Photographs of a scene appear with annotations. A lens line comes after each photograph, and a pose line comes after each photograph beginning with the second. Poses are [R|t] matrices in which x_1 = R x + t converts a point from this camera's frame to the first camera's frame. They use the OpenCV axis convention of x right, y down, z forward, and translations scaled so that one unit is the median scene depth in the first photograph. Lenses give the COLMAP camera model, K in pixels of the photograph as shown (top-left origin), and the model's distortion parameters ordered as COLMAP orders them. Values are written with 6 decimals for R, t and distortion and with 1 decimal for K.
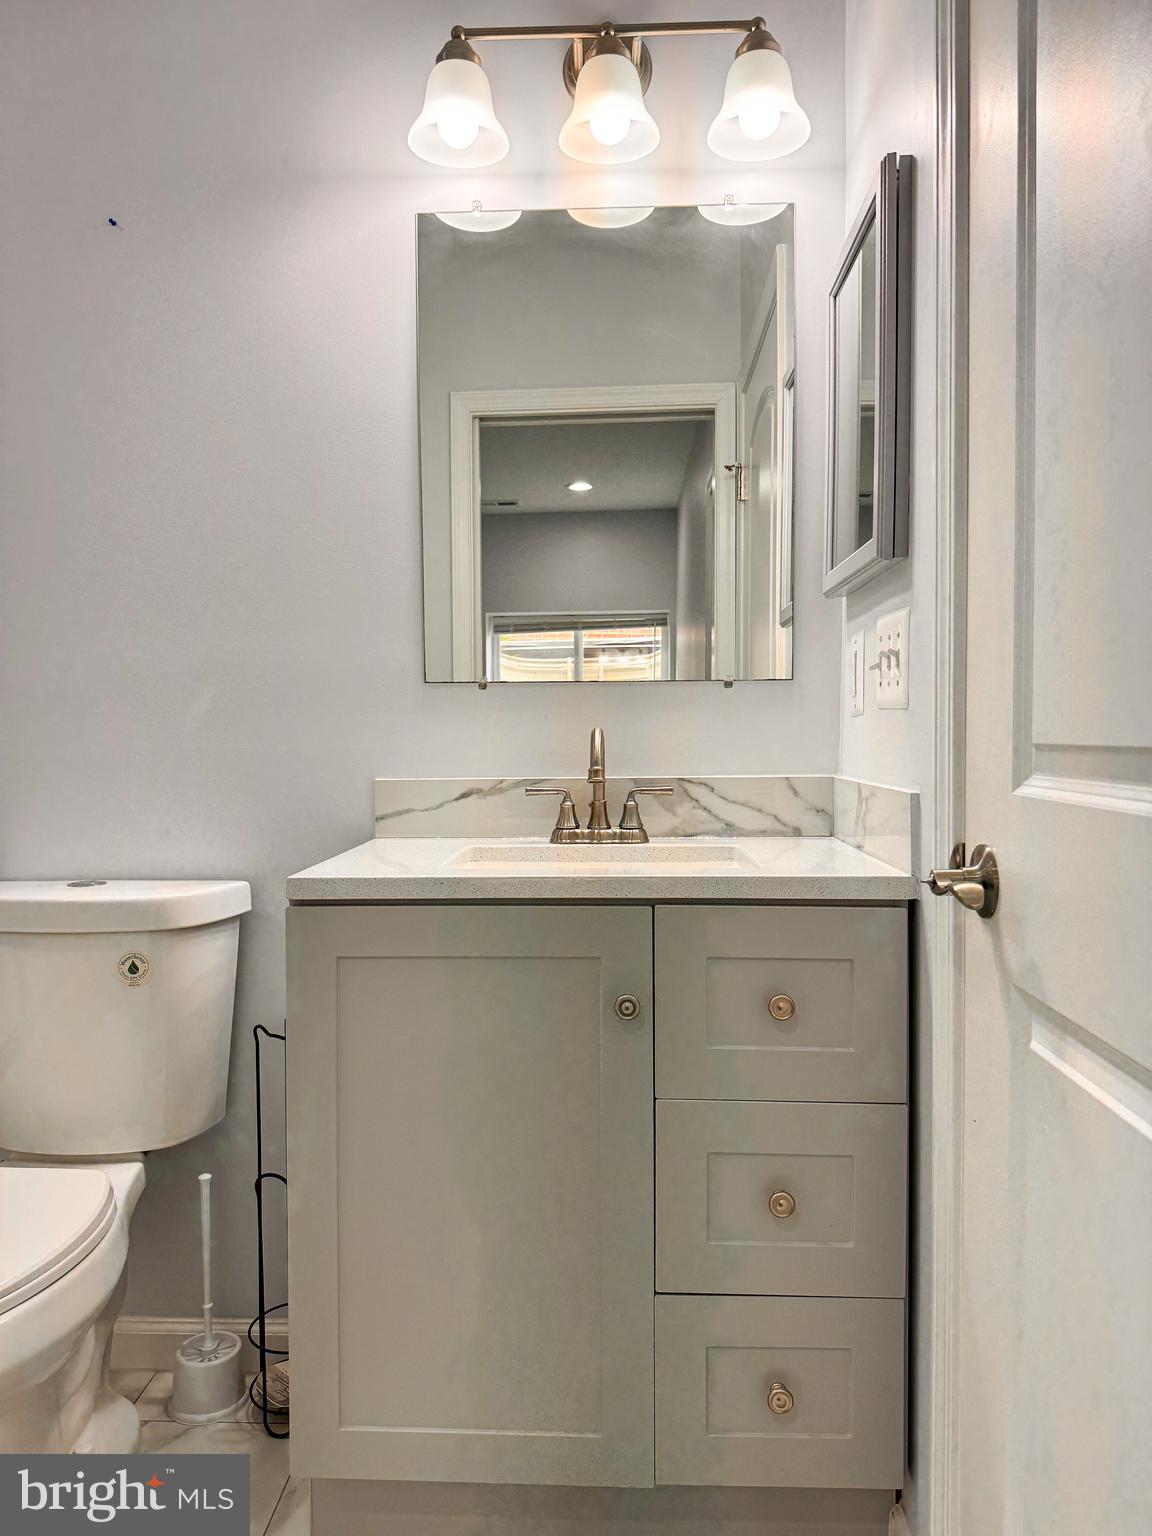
lens RADIAL K [[1078.8, 0, 576.0], [0, 1078.8, 768.0], [0, 0, 1]] dist [0.100694, -0.114660]
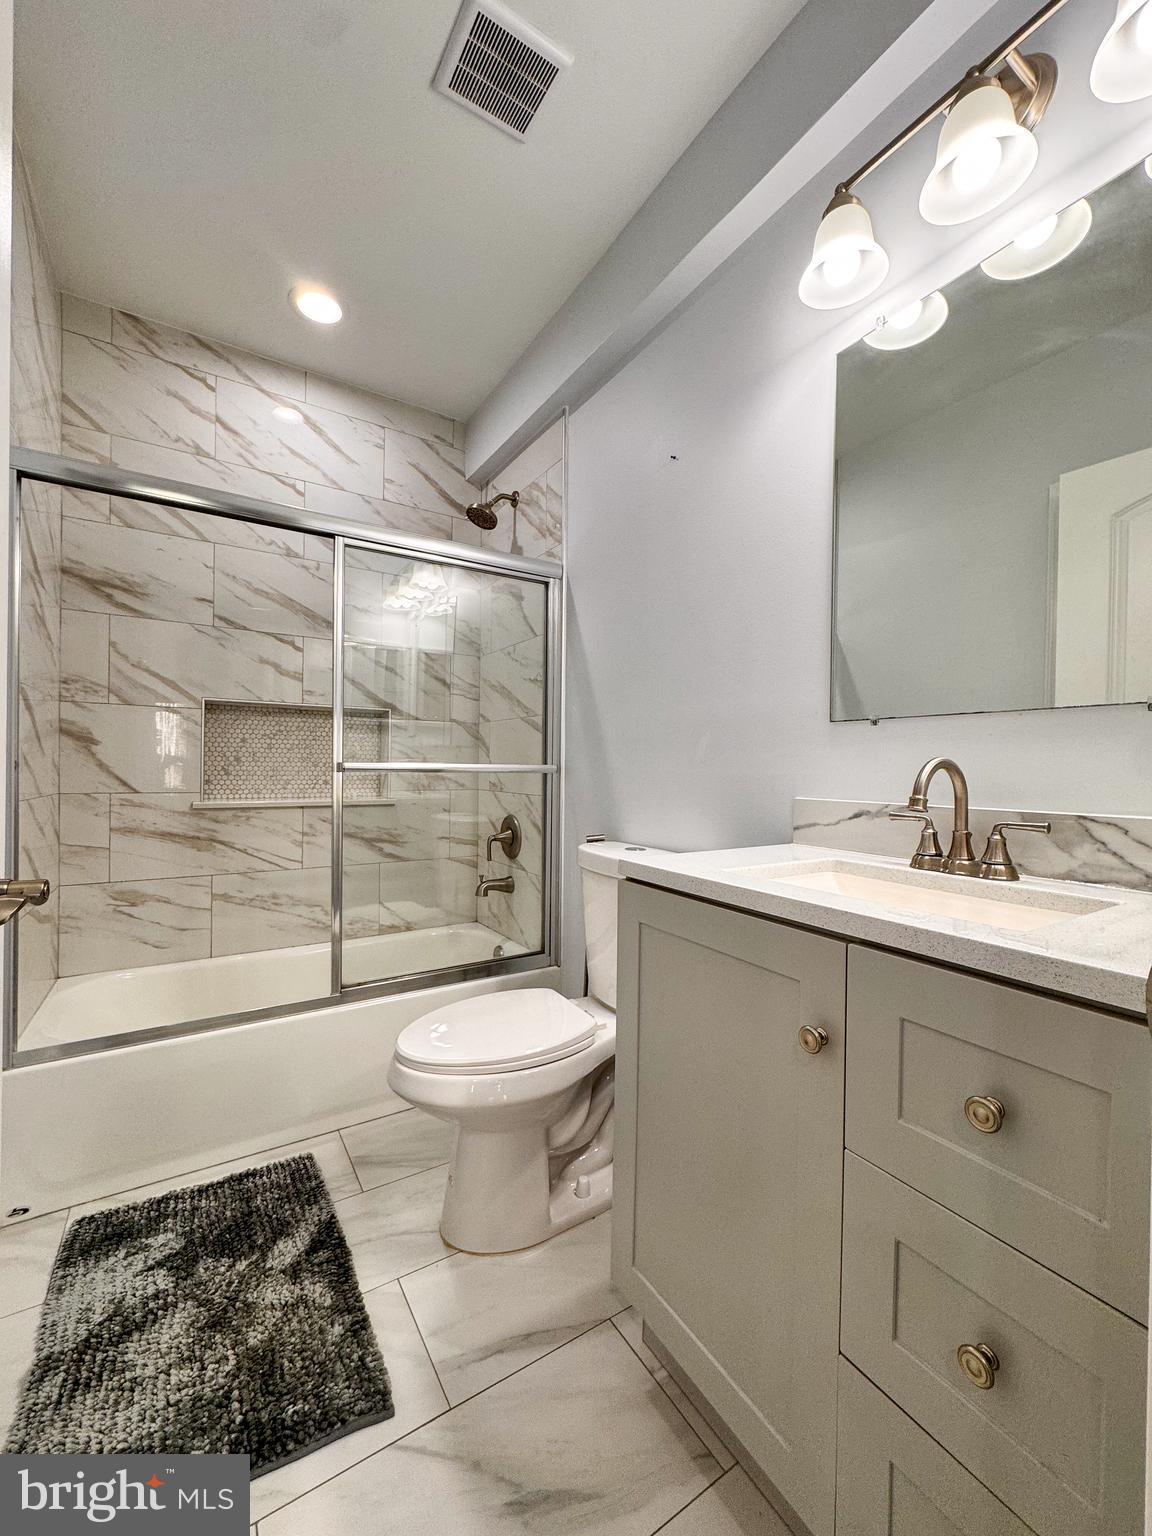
lens RADIAL K [[613.1, 0, 570.4], [0, 613.1, 772.8], [0, 0, 1]] dist [-0.000984, -0.000188]
pose [[0.555652, 0.022845, -0.831101, 0.289313], [-0.043817, 0.999038, -0.001833, -0.006738], [0.830259, 0.037435, 0.556119, 0.381463]]
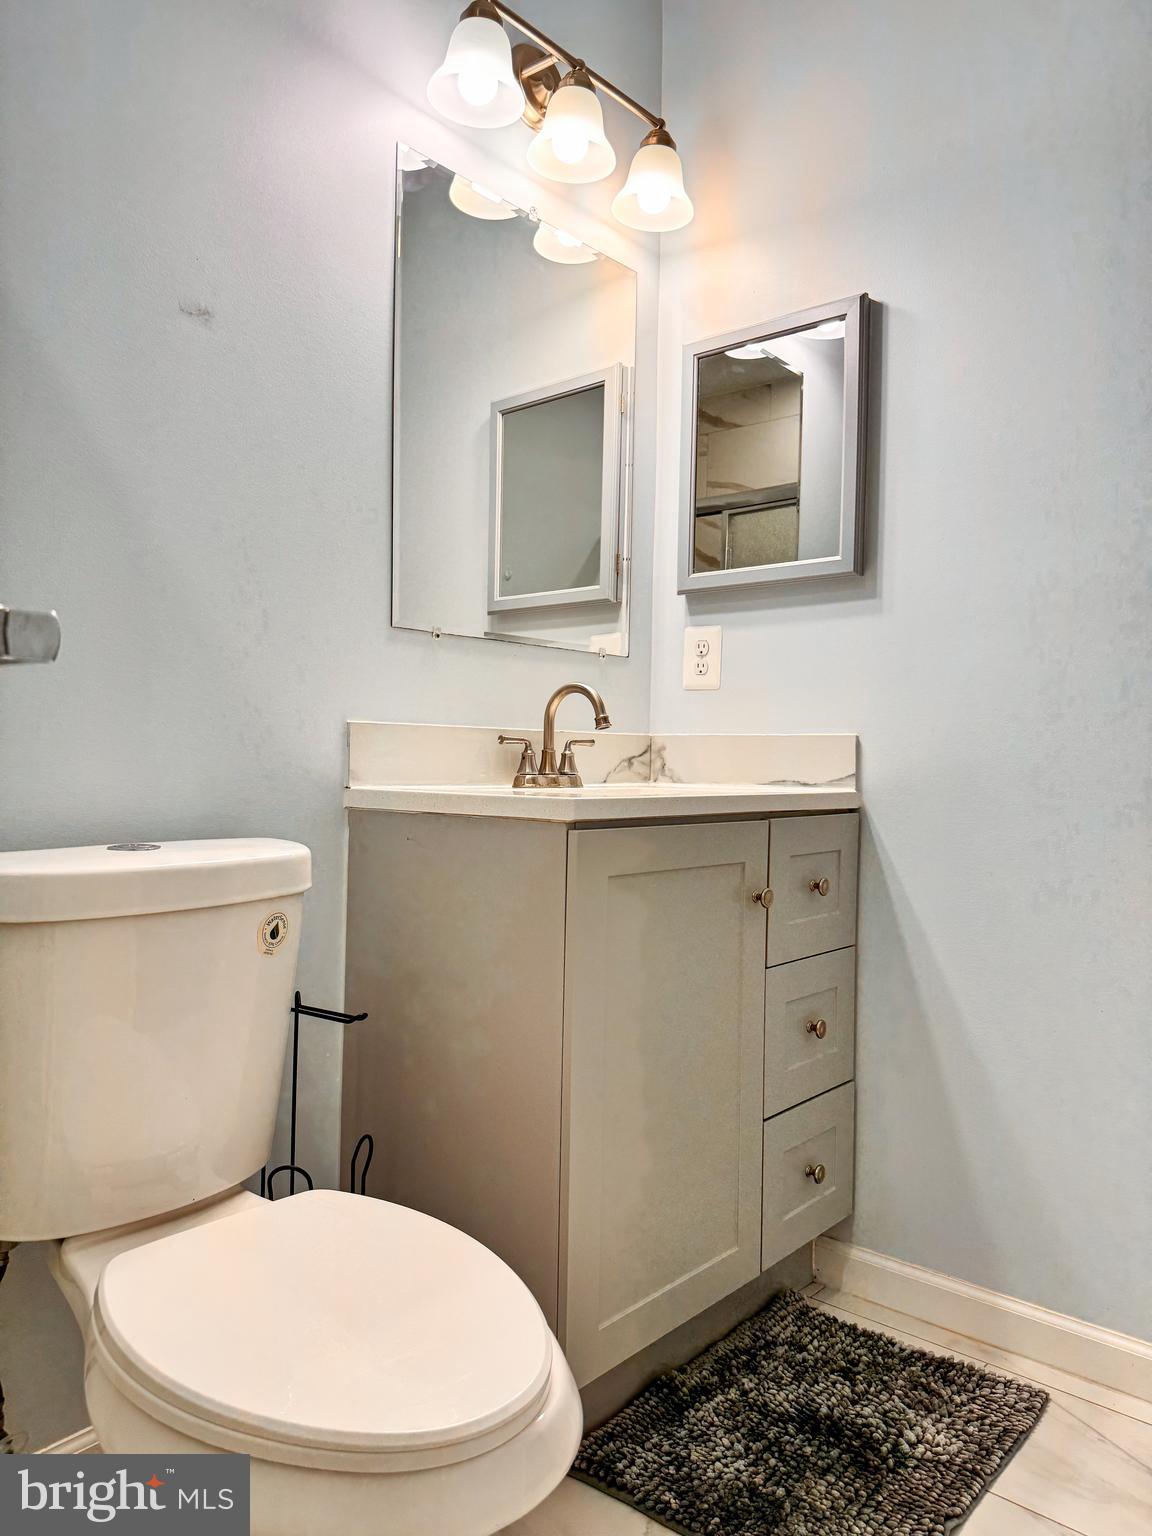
lens RADIAL K [[1087.2, 0, 499.5], [0, 1087.2, 774.3], [0, 0, 1]] dist [0.100399, -0.000684]
pose [[0.654791, 0.001968, 0.755807, -0.864125], [0.006233, 0.999949, -0.008004, 0.064005], [-0.755784, 0.009952, 0.654745, 0.296365]]
